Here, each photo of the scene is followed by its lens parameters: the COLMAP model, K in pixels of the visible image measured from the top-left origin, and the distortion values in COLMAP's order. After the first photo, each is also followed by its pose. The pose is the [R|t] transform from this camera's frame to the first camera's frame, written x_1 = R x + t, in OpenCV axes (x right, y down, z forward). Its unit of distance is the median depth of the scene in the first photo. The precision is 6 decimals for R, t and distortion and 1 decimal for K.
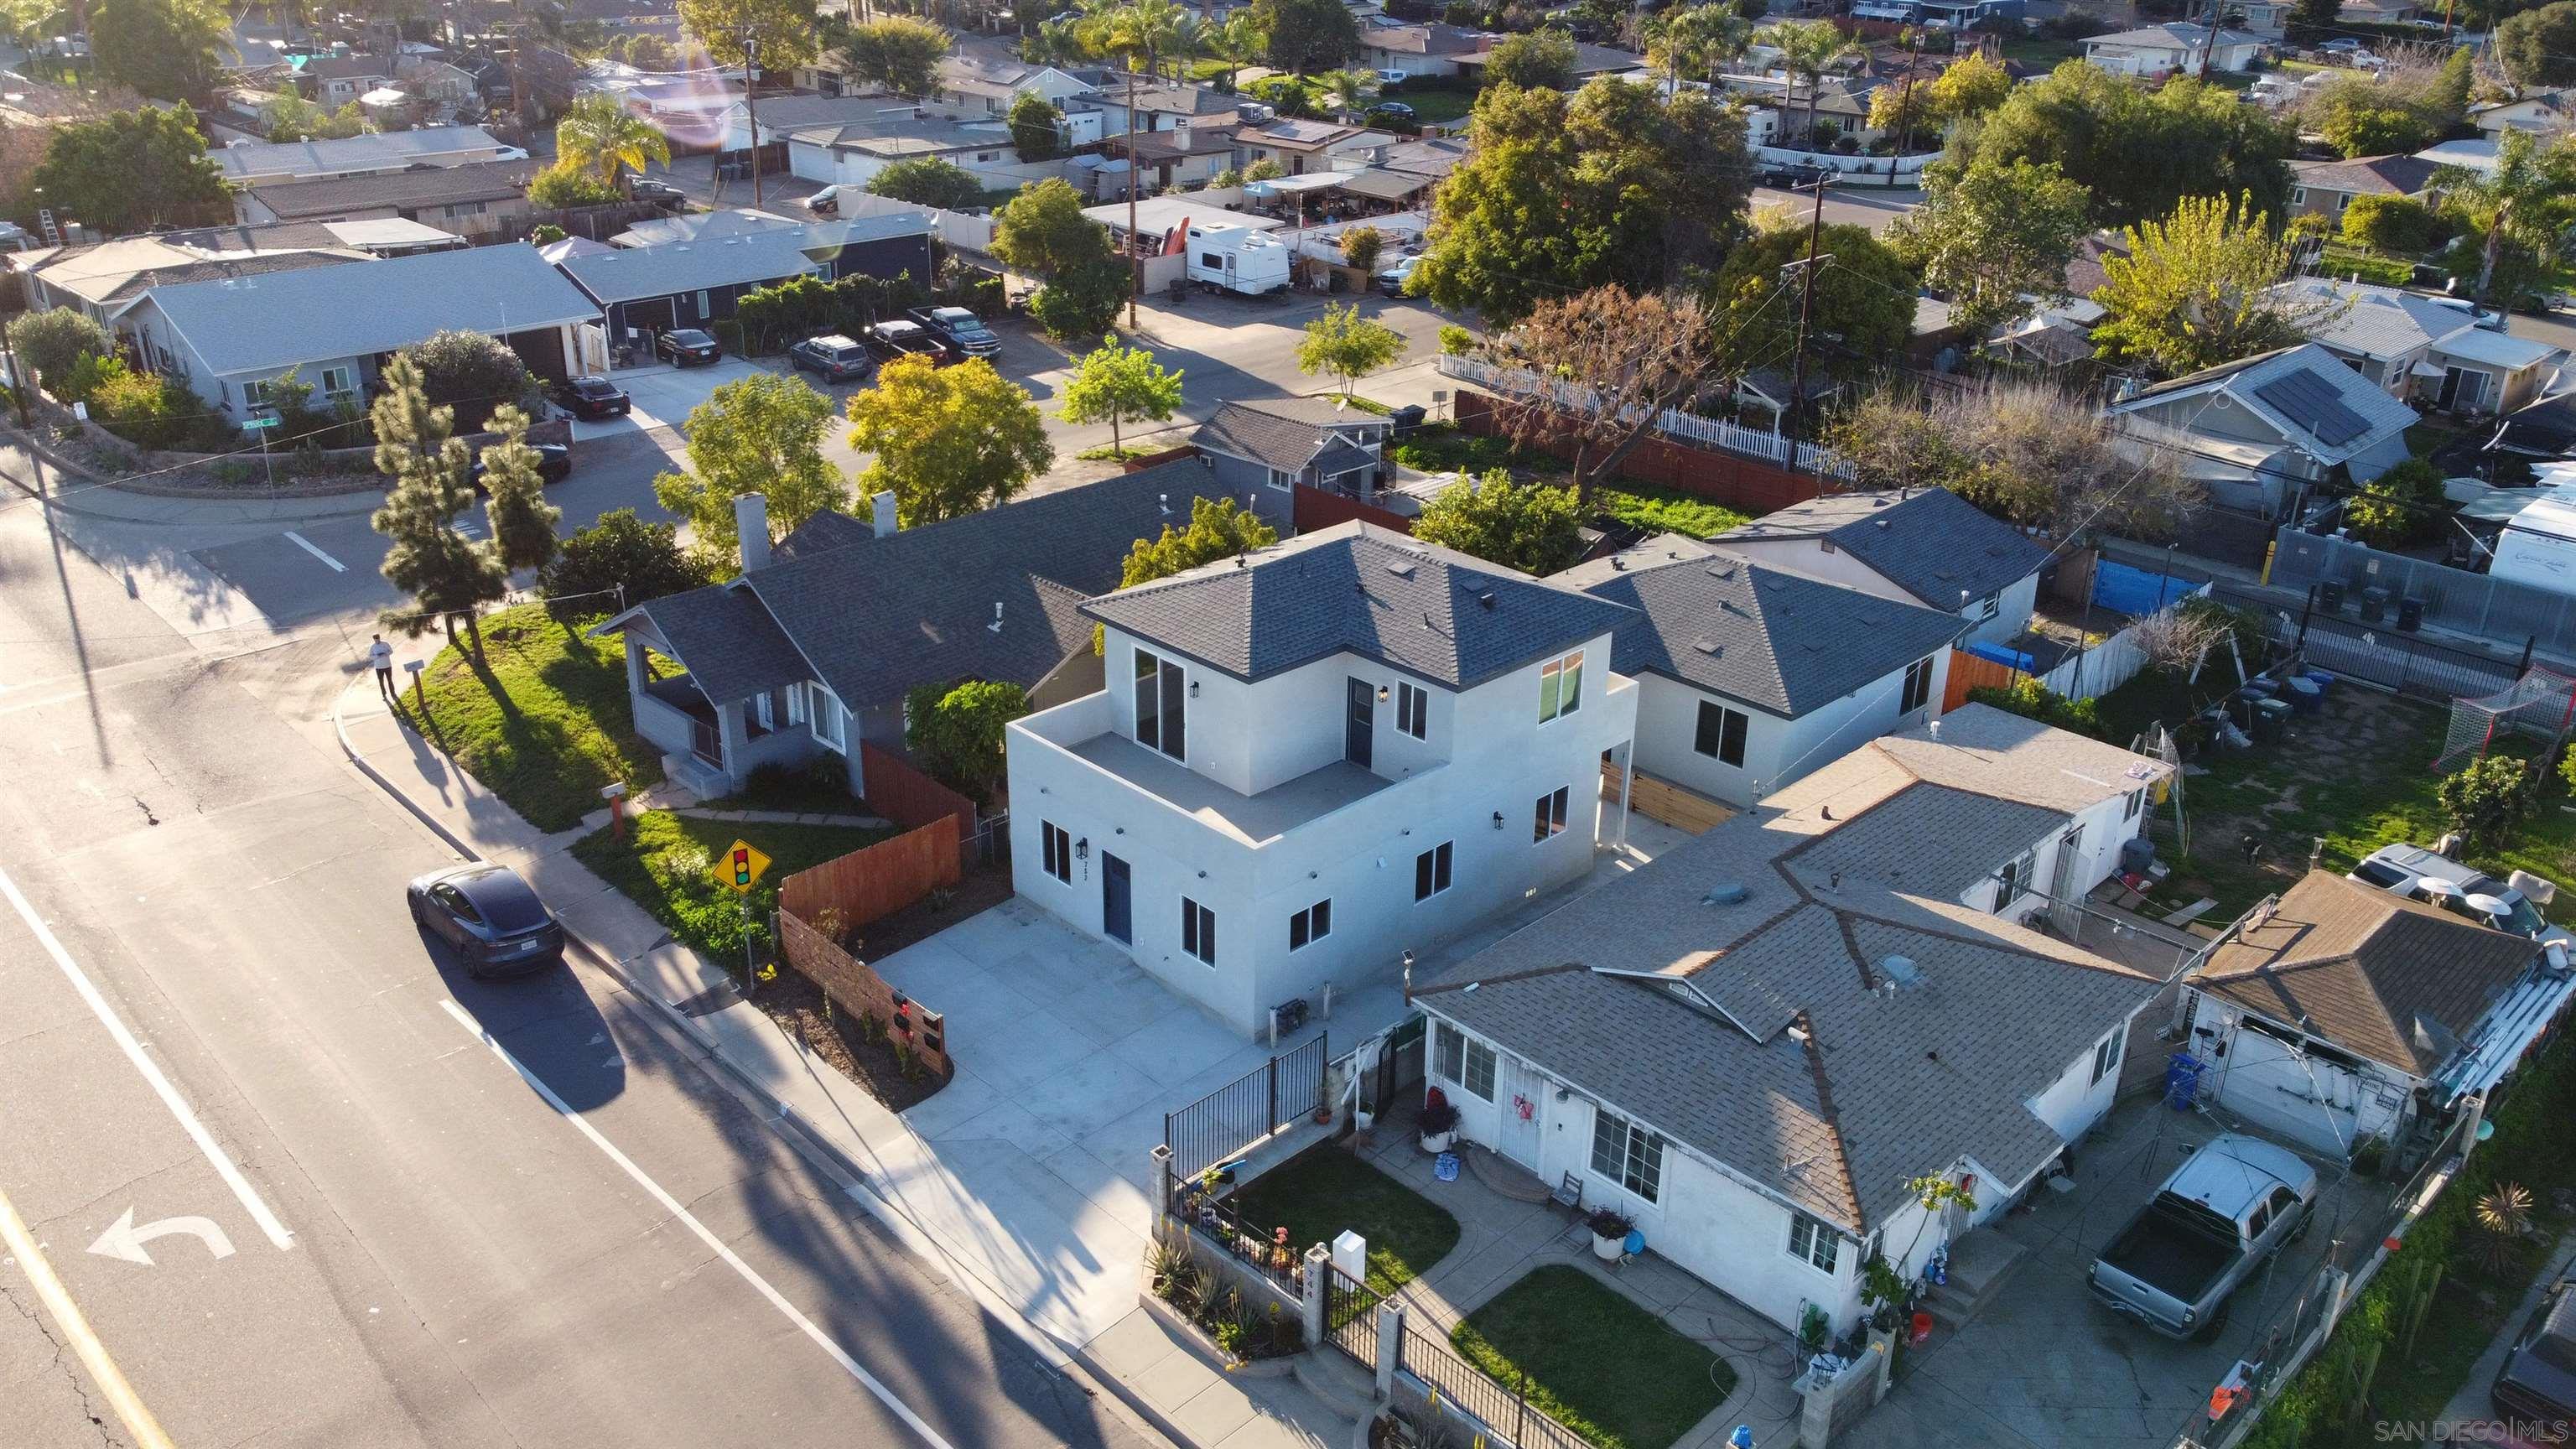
lens RADIAL K [[1963.5, 0, 1263.4], [0, 1963.5, 723.2], [0, 0, 1]] dist [0.002805, -0.001045]
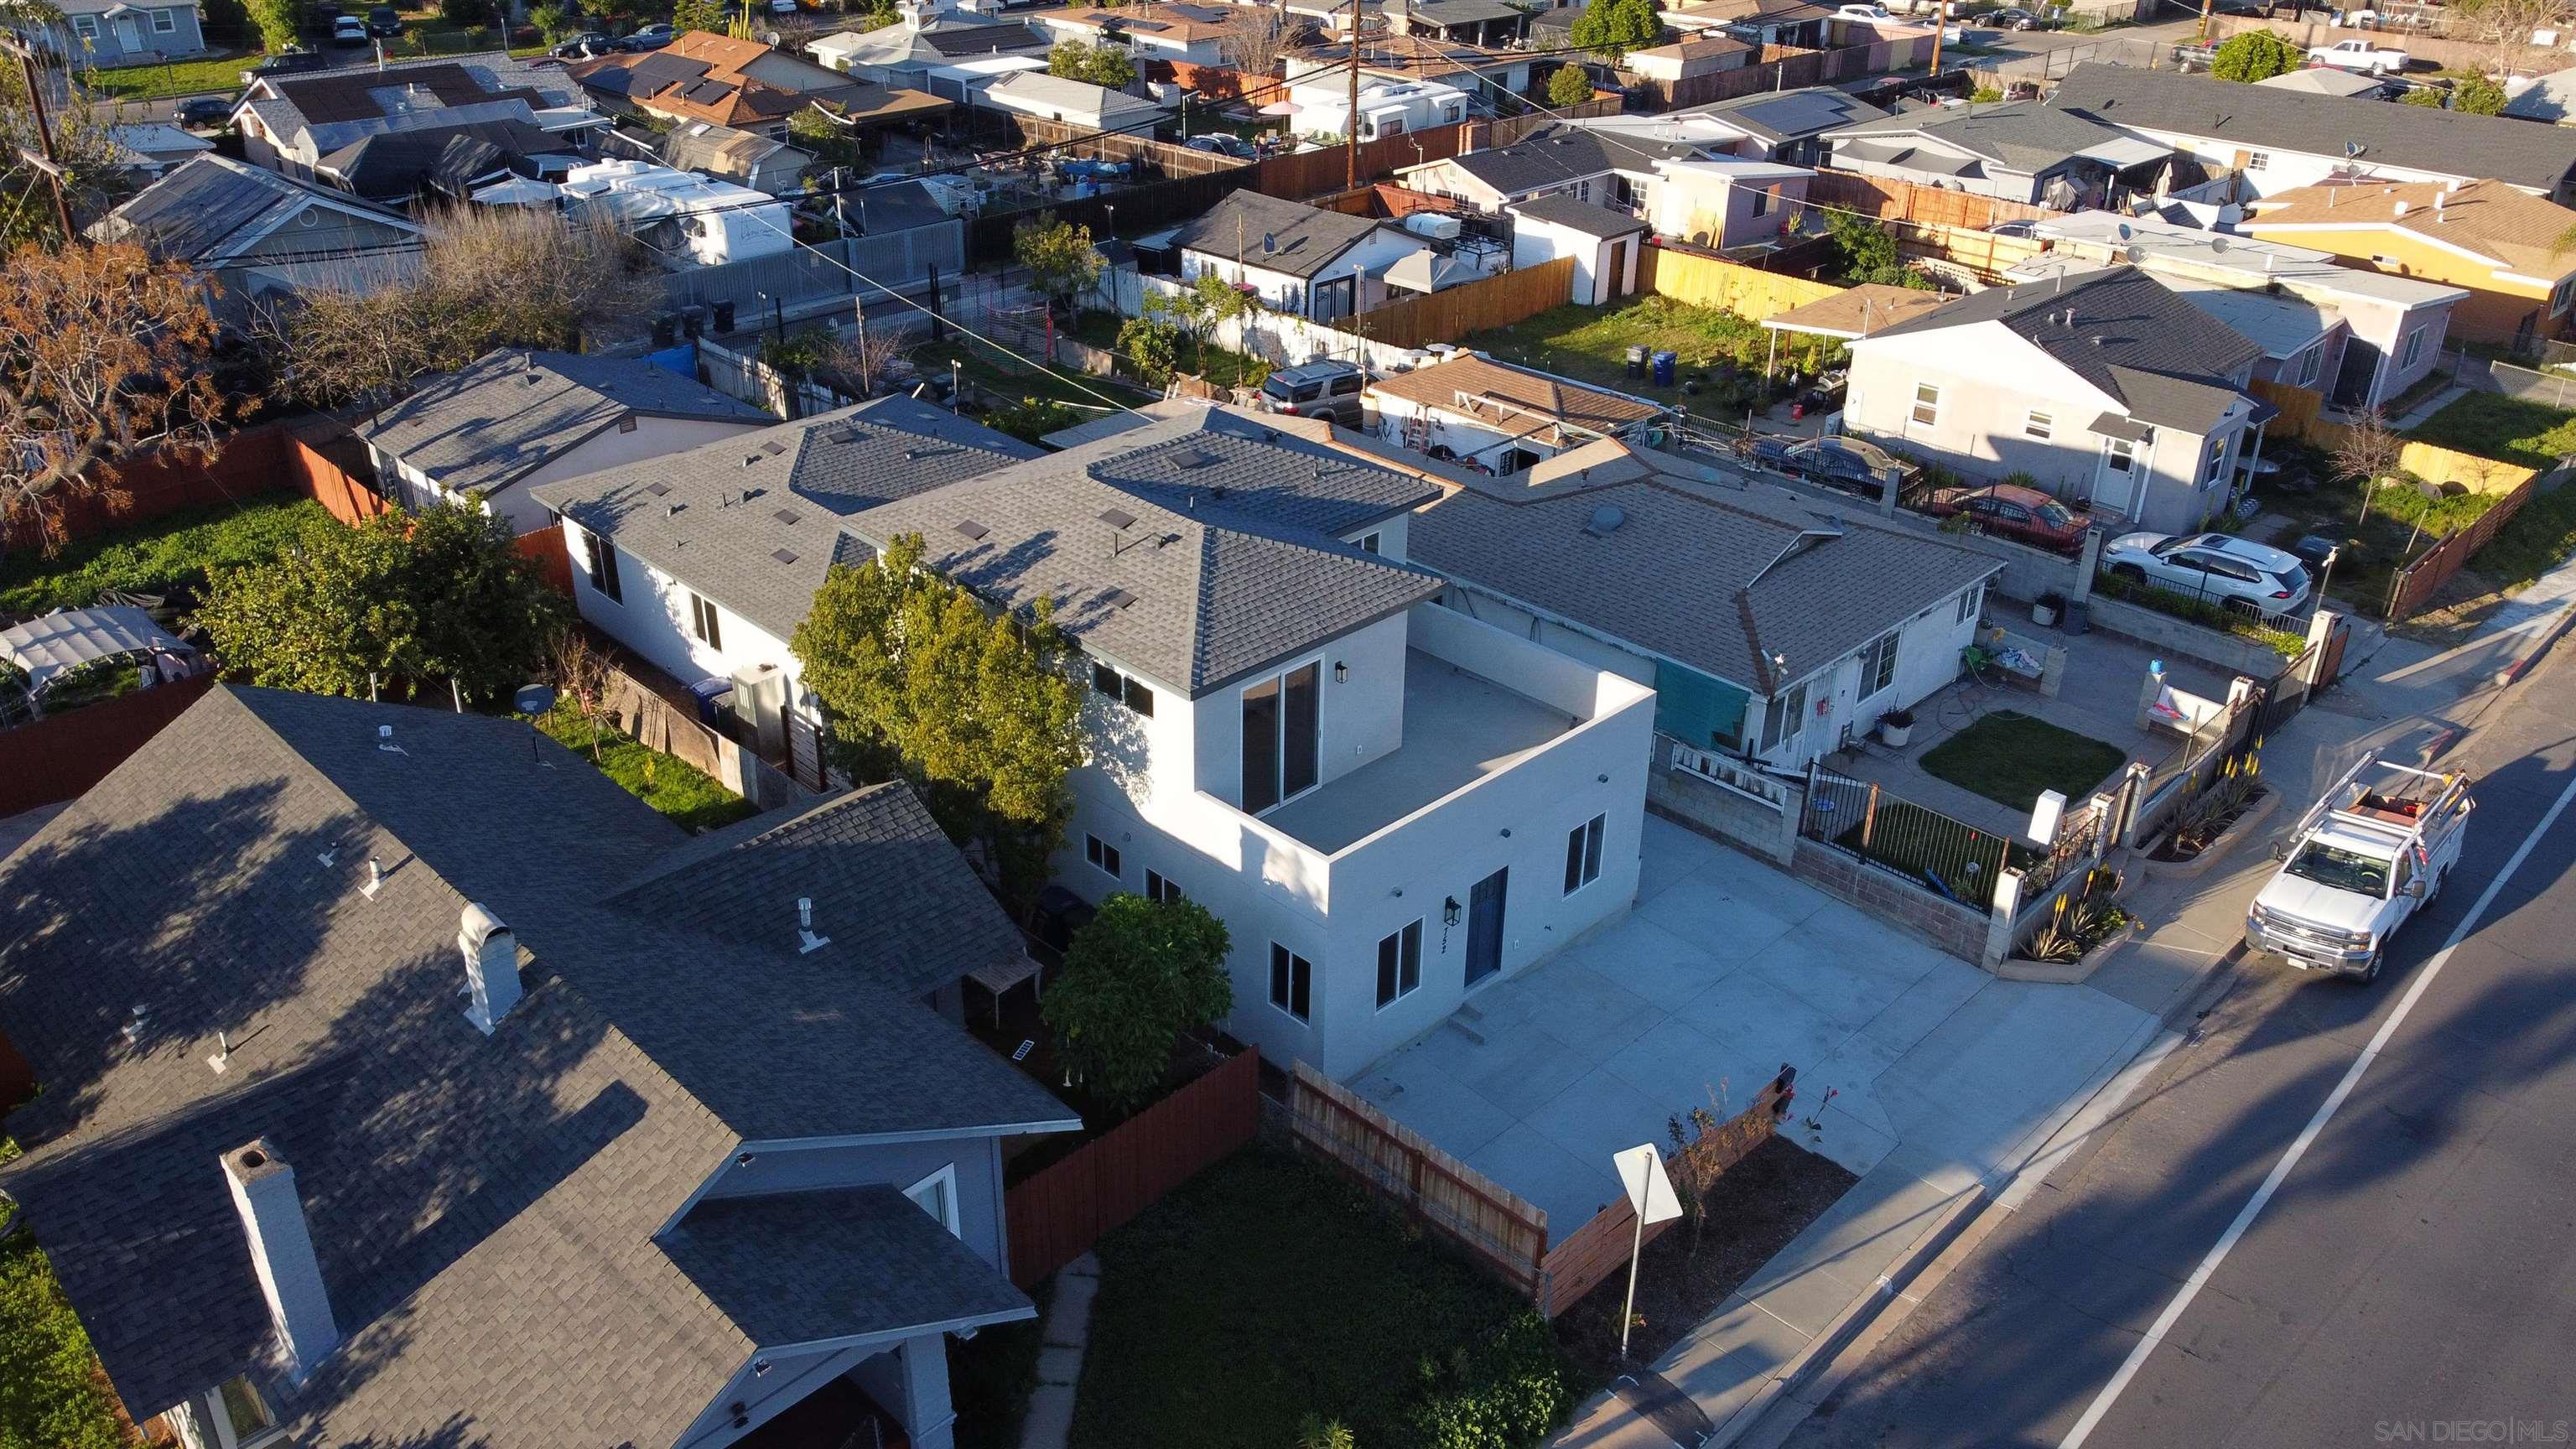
lens RADIAL K [[1963.5, 0, 1286.8], [0, 1963.5, 719.6], [0, 0, 1]] dist [0.002805, -0.001045]
pose [[-0.022044, -0.473340, 0.880604, -0.683739], [0.398388, 0.803705, 0.441978, -0.332664], [-0.916952, 0.360565, 0.170856, 0.883958]]
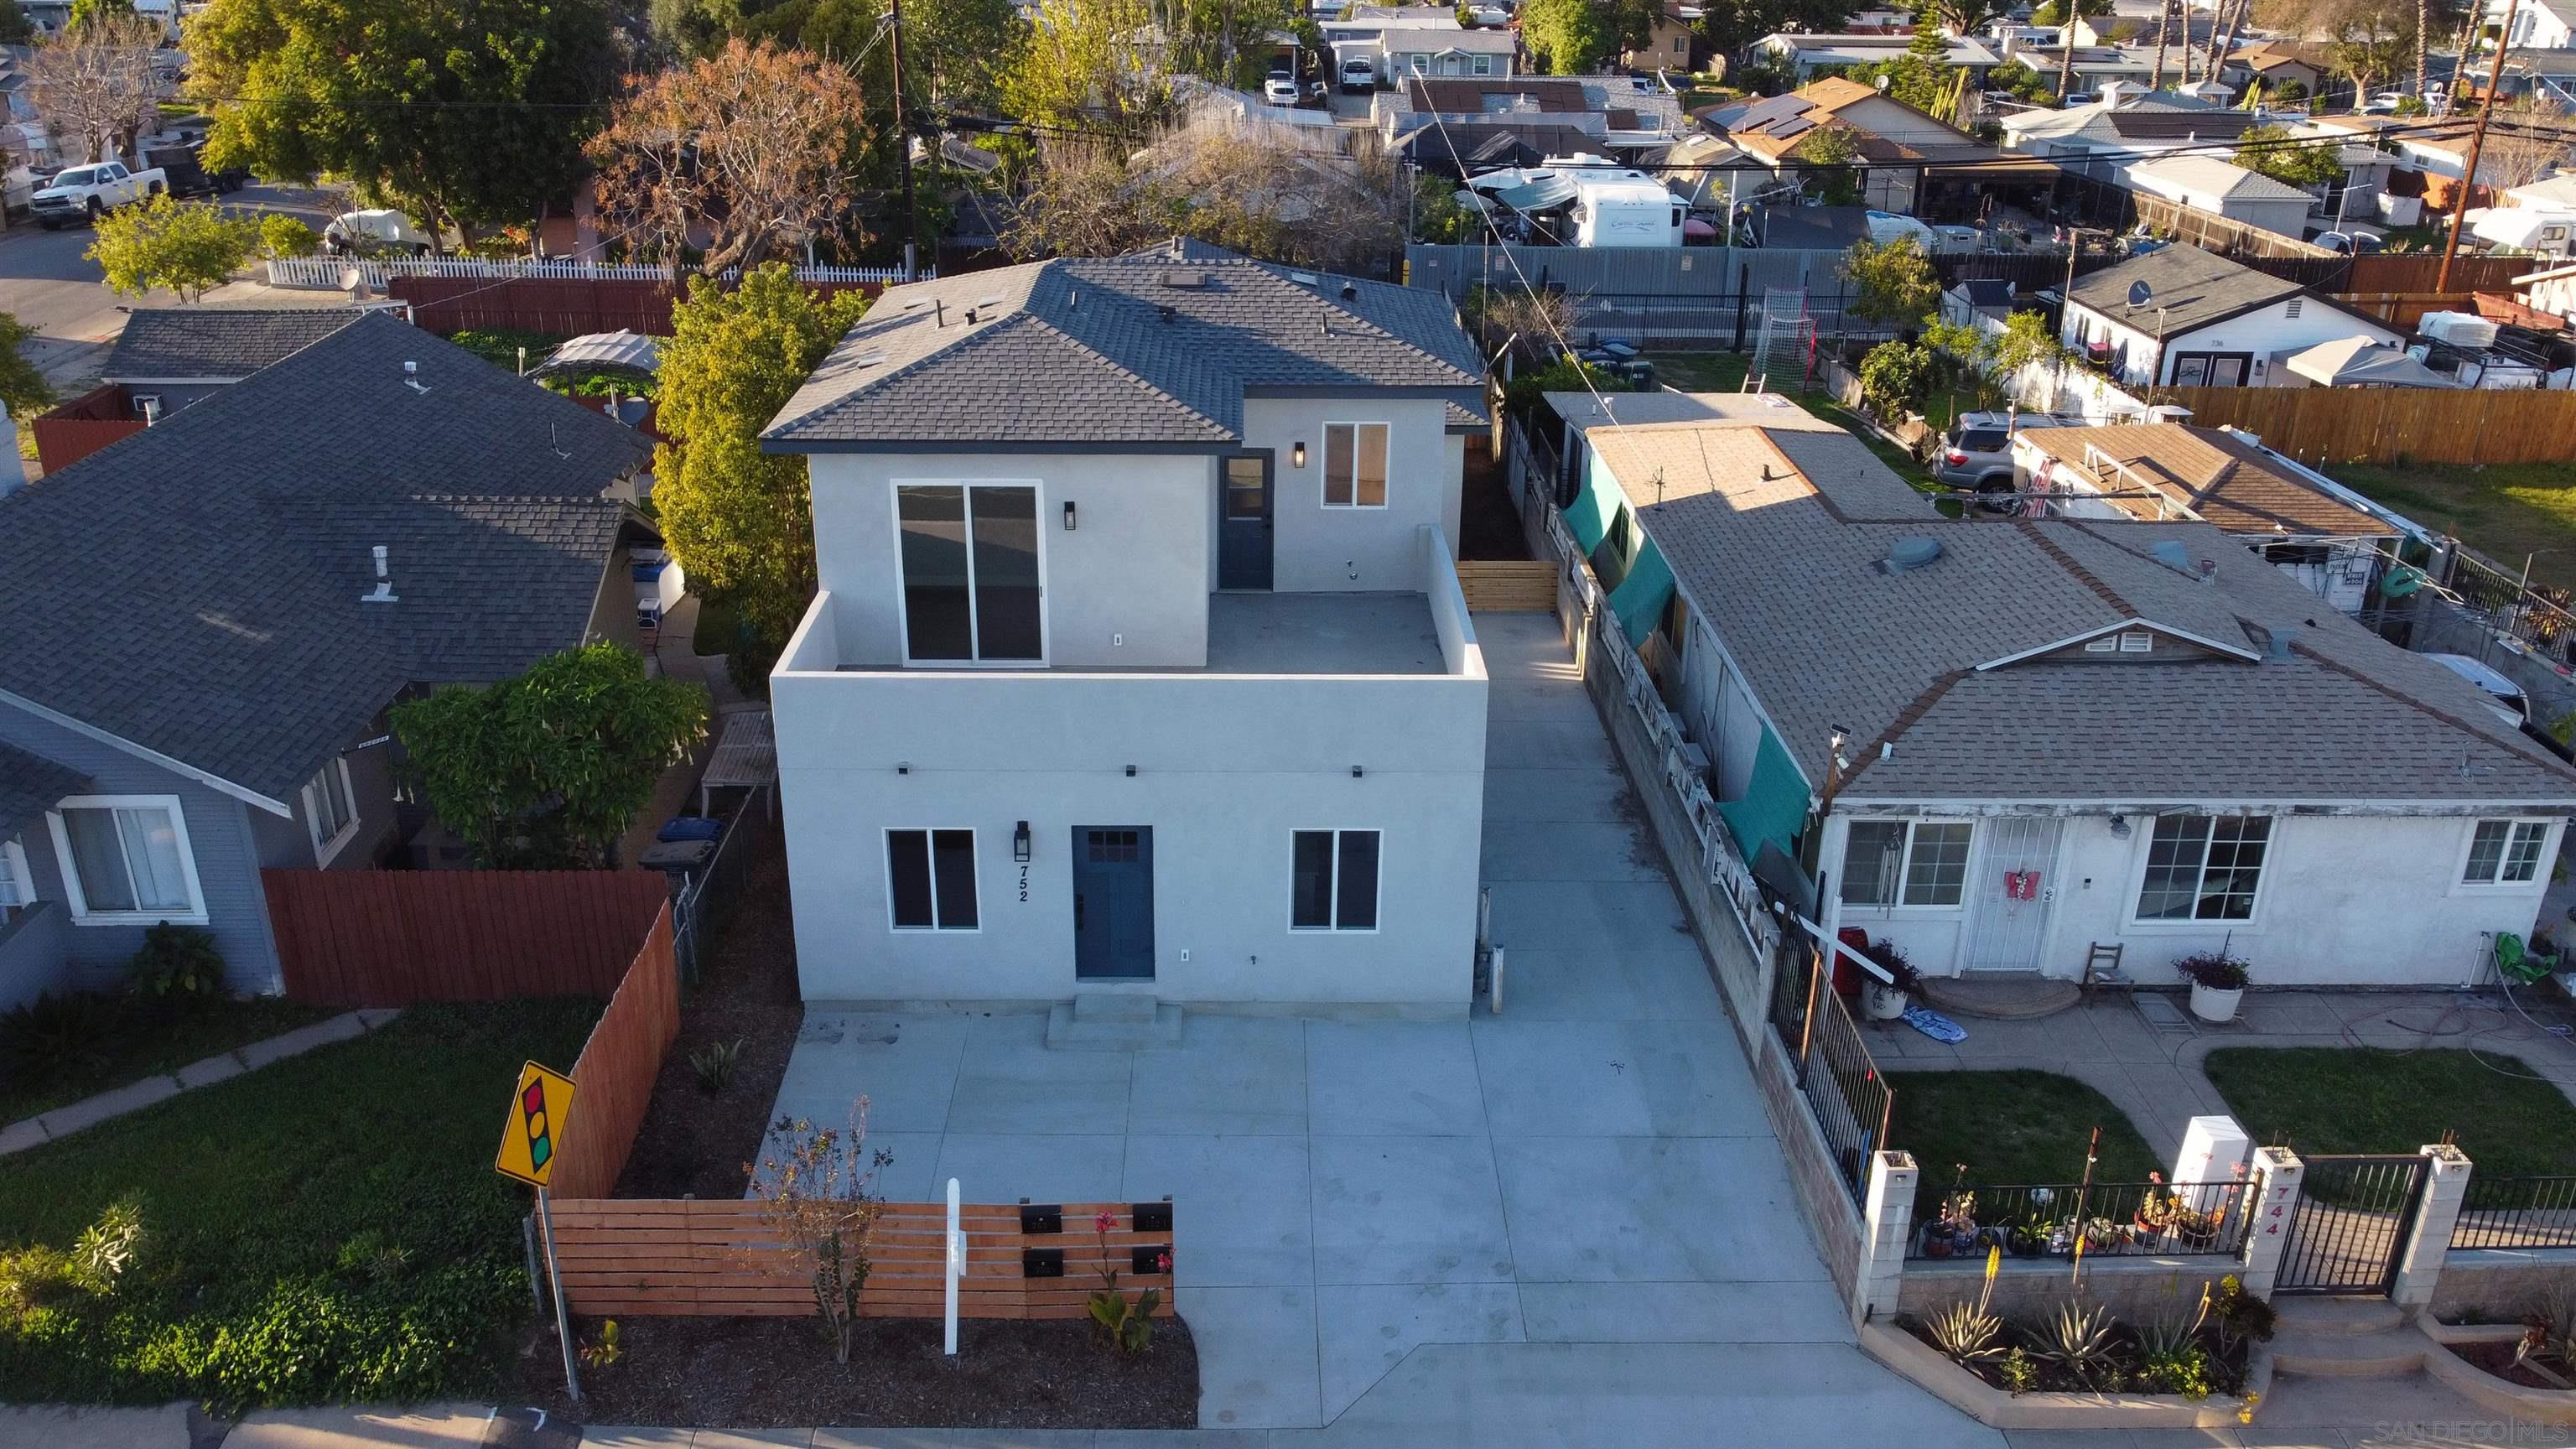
lens RADIAL K [[1963.5, 0, 1280.6], [0, 1963.5, 714.5], [0, 0, 1]] dist [0.002805, -0.001045]
pose [[0.677309, -0.290157, 0.676063, -0.386155], [0.297386, 0.948498, 0.109149, -0.006309], [-0.672915, 0.127124, 0.728715, 0.545818]]
